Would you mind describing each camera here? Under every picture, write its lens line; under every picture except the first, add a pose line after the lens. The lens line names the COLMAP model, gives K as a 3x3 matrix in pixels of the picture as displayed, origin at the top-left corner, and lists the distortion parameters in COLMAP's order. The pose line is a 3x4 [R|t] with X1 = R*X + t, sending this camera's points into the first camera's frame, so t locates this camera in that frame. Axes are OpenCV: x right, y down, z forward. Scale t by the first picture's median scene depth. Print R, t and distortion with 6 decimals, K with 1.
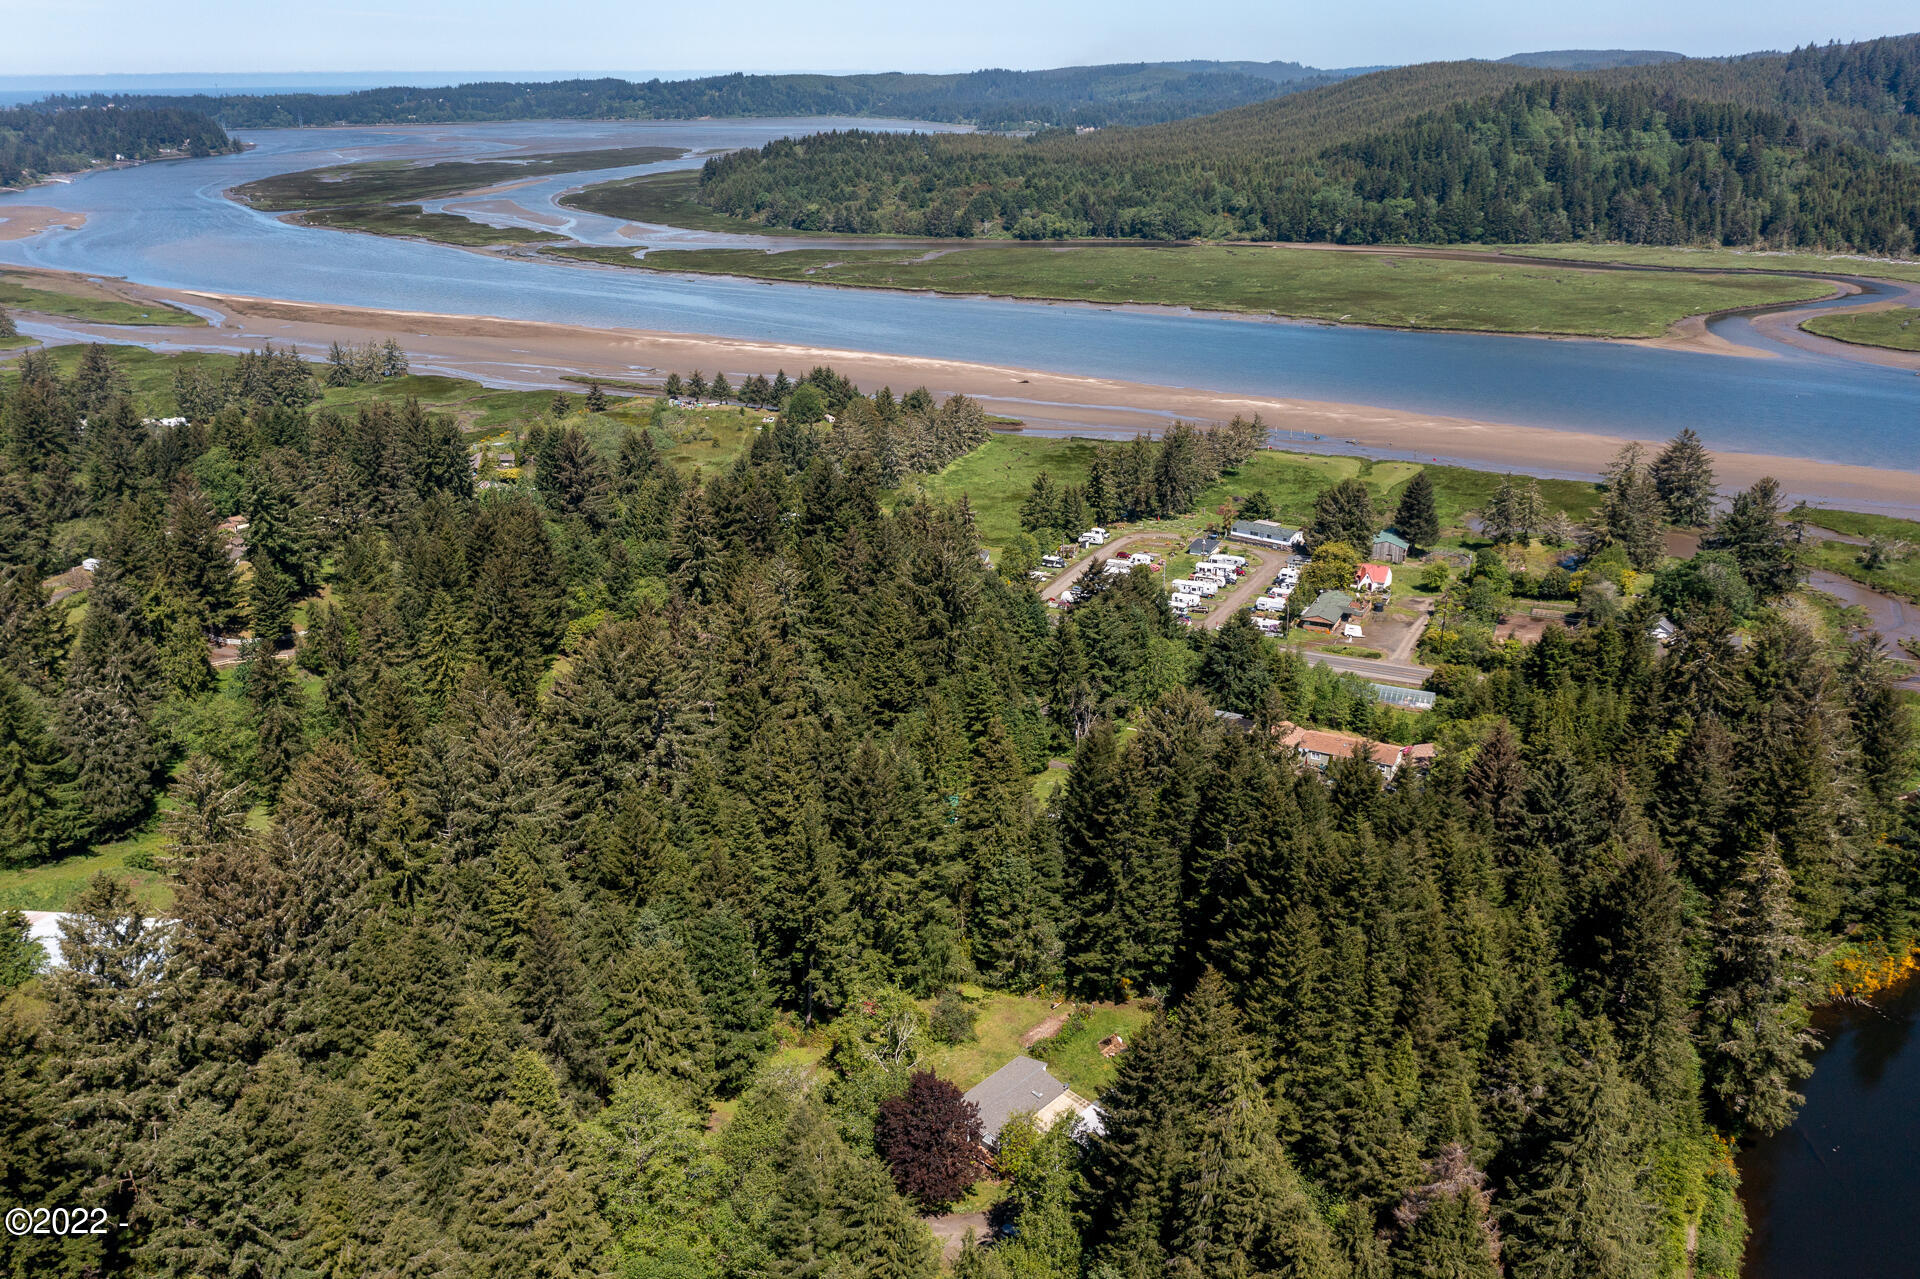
lens RADIAL K [[1521.2, 0, 960.0], [0, 1521.2, 639.5], [0, 0, 1]] dist [-0.009559, 0.004652]
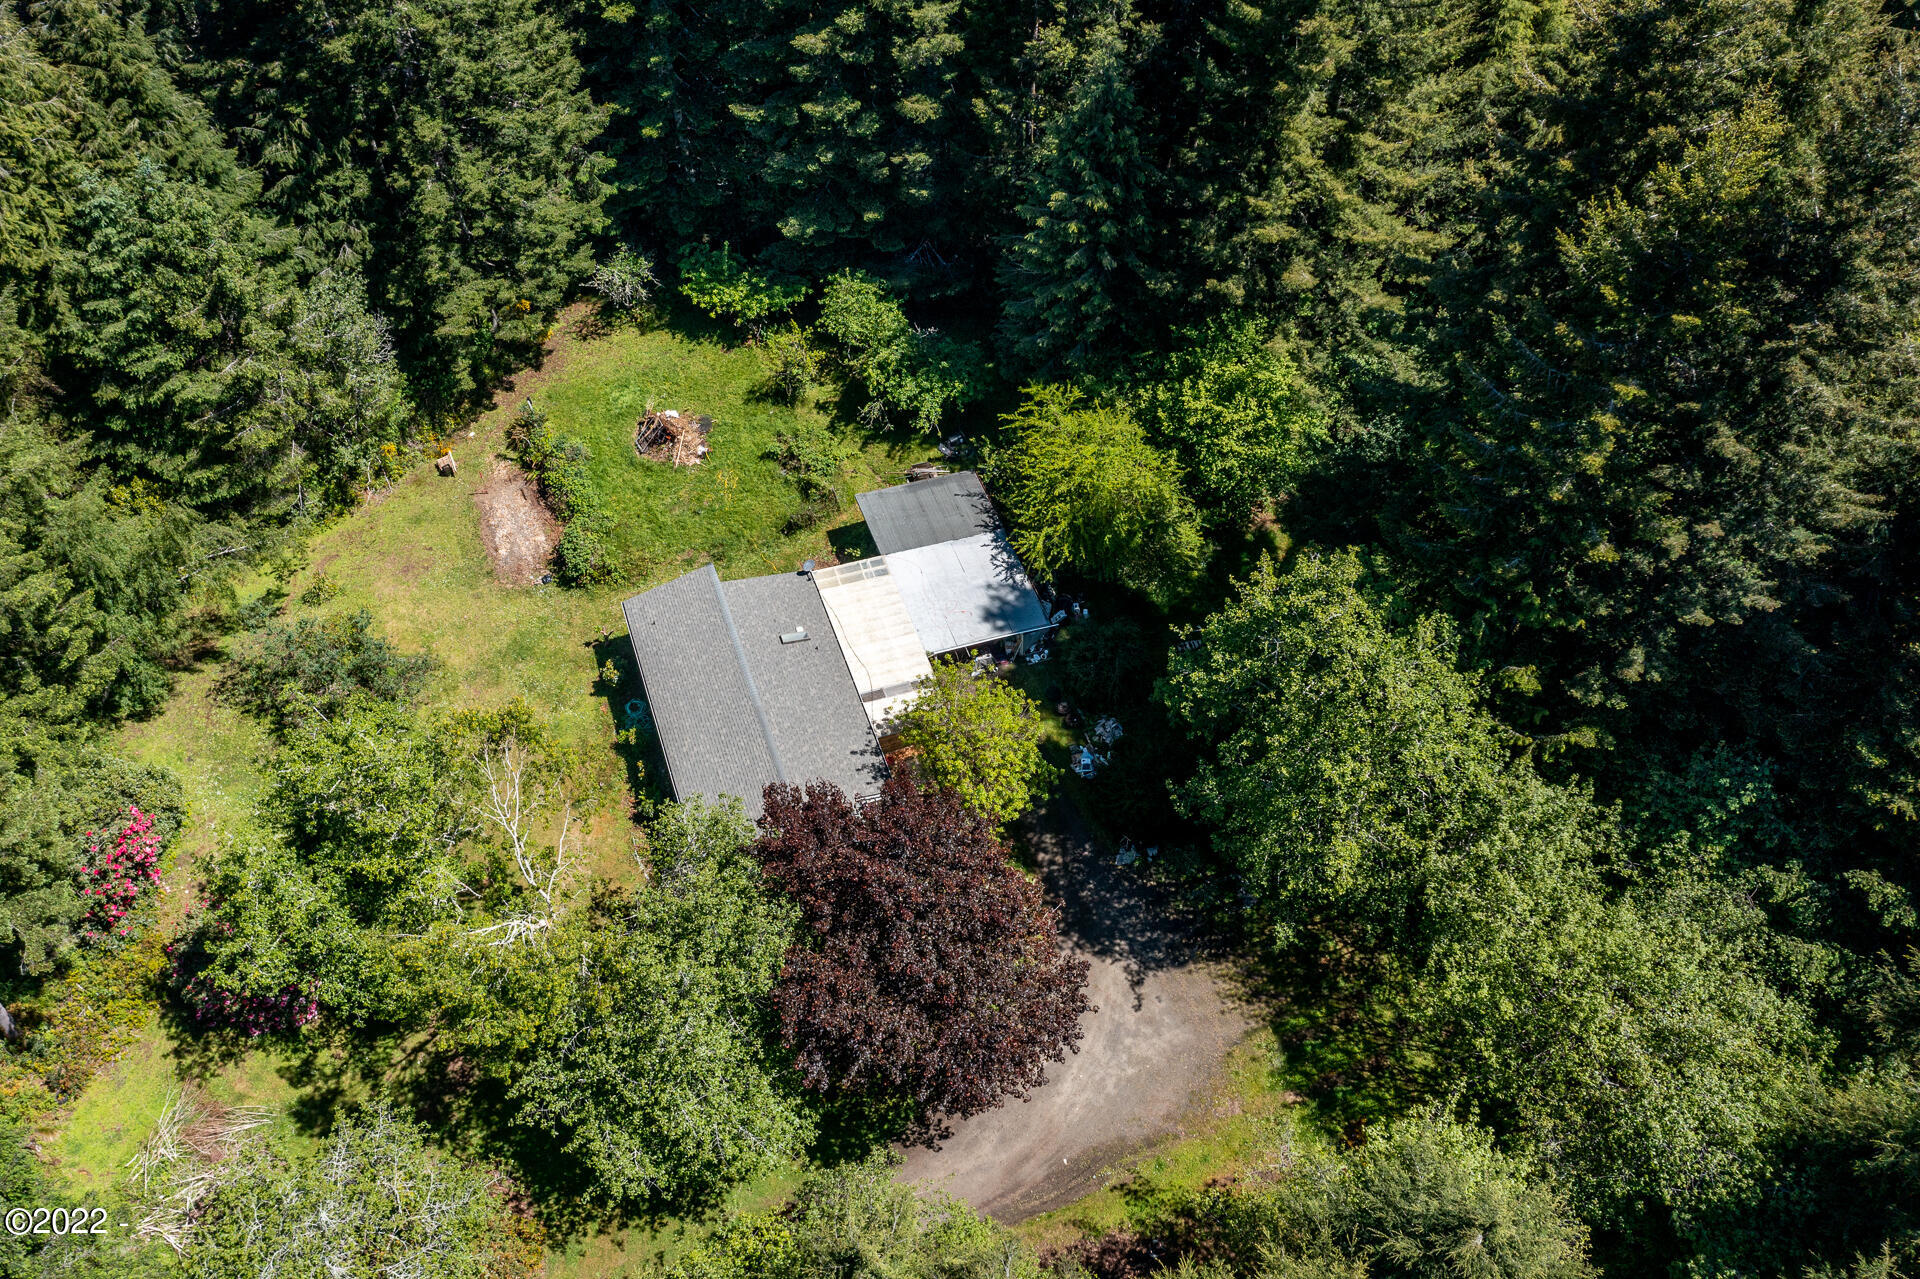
lens RADIAL K [[1520.4, 0, 963.7], [0, 1520.4, 645.7], [0, 0, 1]] dist [-0.012914, 0.009374]
pose [[0.461655, -0.707067, 0.535660, -0.049481], [0.313658, 0.694966, 0.647025, 0.026892], [-0.829755, -0.130688, 0.542612, 0.285055]]
